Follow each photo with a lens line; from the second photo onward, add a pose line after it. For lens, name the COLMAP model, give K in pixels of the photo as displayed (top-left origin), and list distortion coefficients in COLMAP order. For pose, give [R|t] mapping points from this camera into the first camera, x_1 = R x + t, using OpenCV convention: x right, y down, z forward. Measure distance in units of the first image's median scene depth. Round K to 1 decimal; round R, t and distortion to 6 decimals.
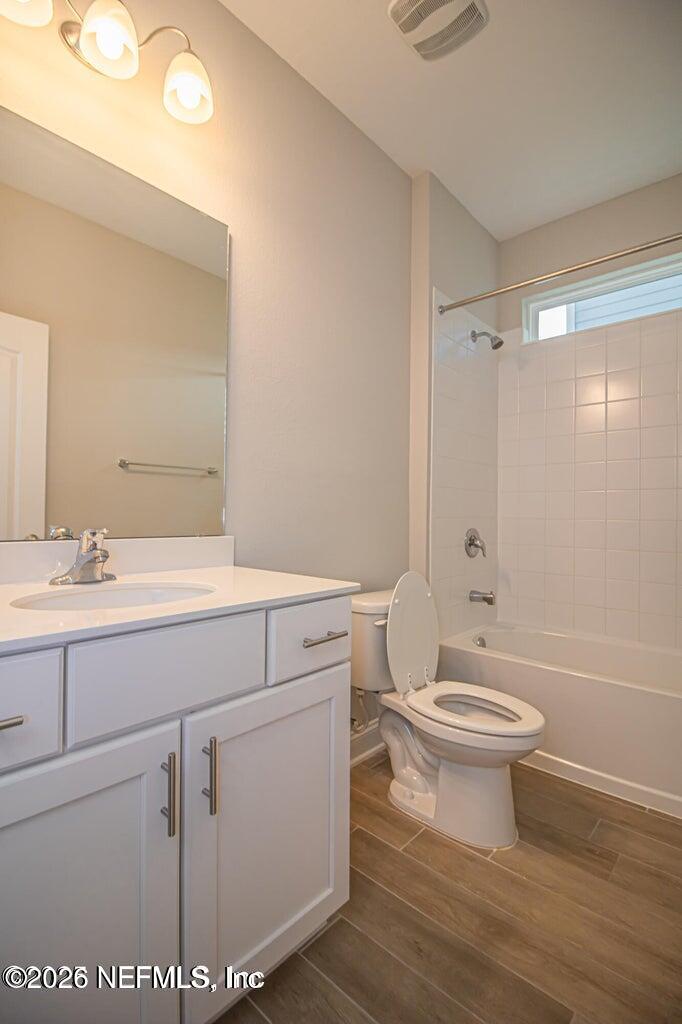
lens RADIAL K [[491.7, 0, 341.6], [0, 491.7, 507.2], [0, 0, 1]] dist [-0.016630, -0.000820]
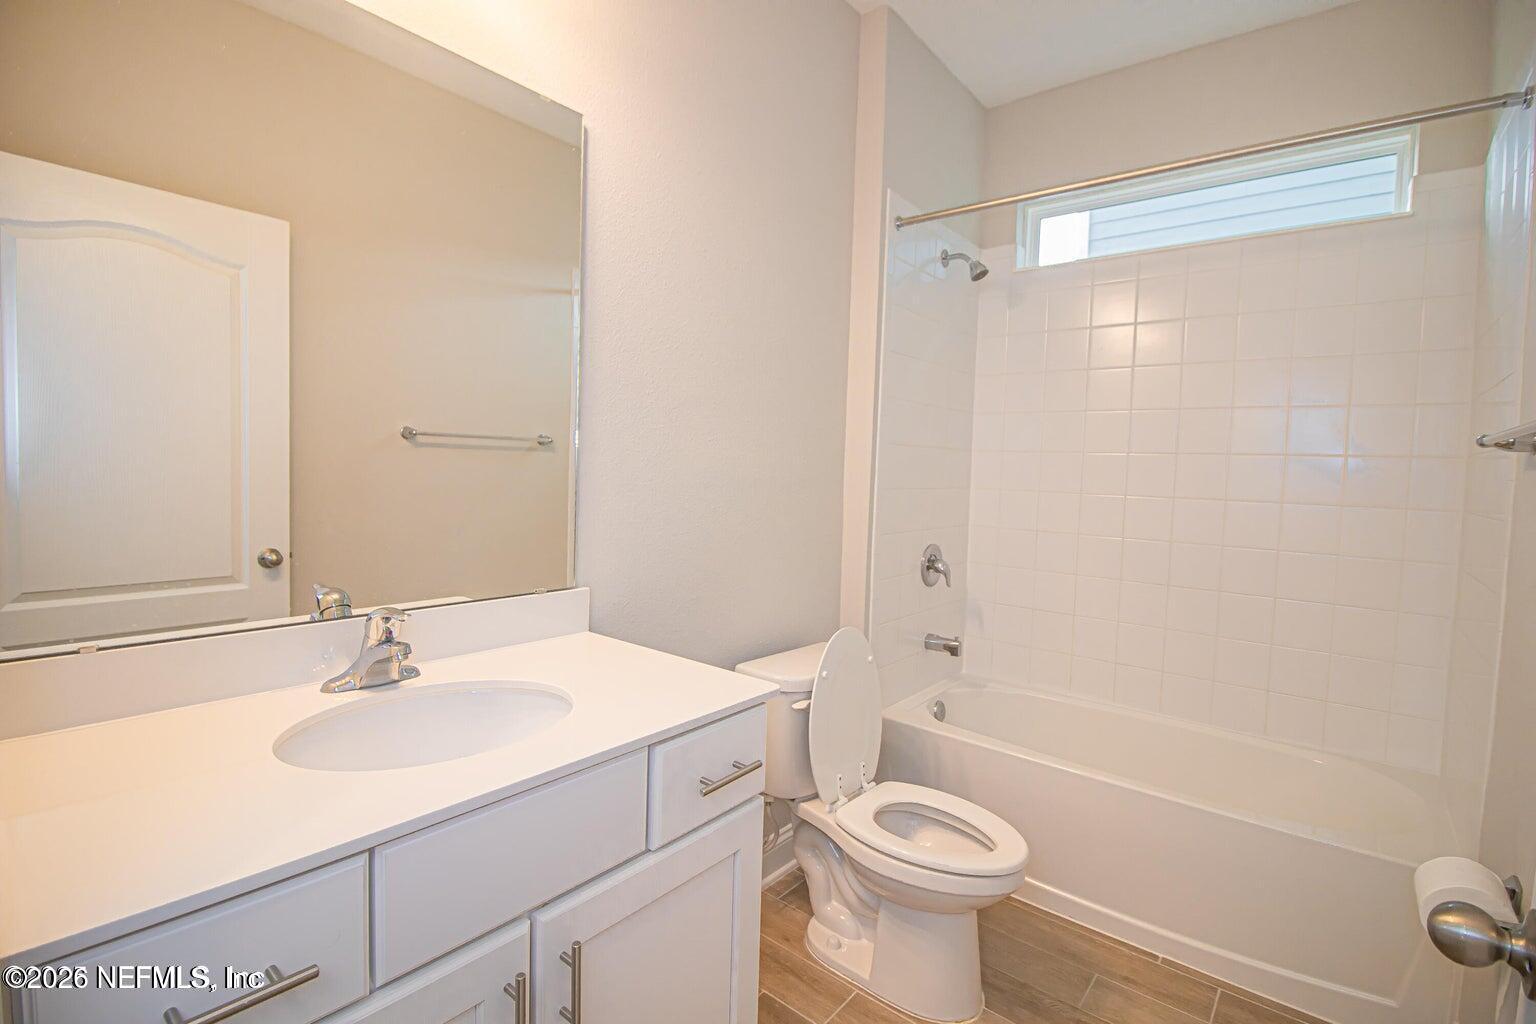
lens RADIAL K [[737.6, 0, 768.0], [0, 737.6, 505.0], [0, 0, 1]] dist [-0.016630, -0.000820]
pose [[0.998523, 0.018127, 0.051215, -0.023778], [-0.021462, 0.997632, 0.065339, -0.108936], [-0.049909, -0.066341, 0.996548, -0.013135]]
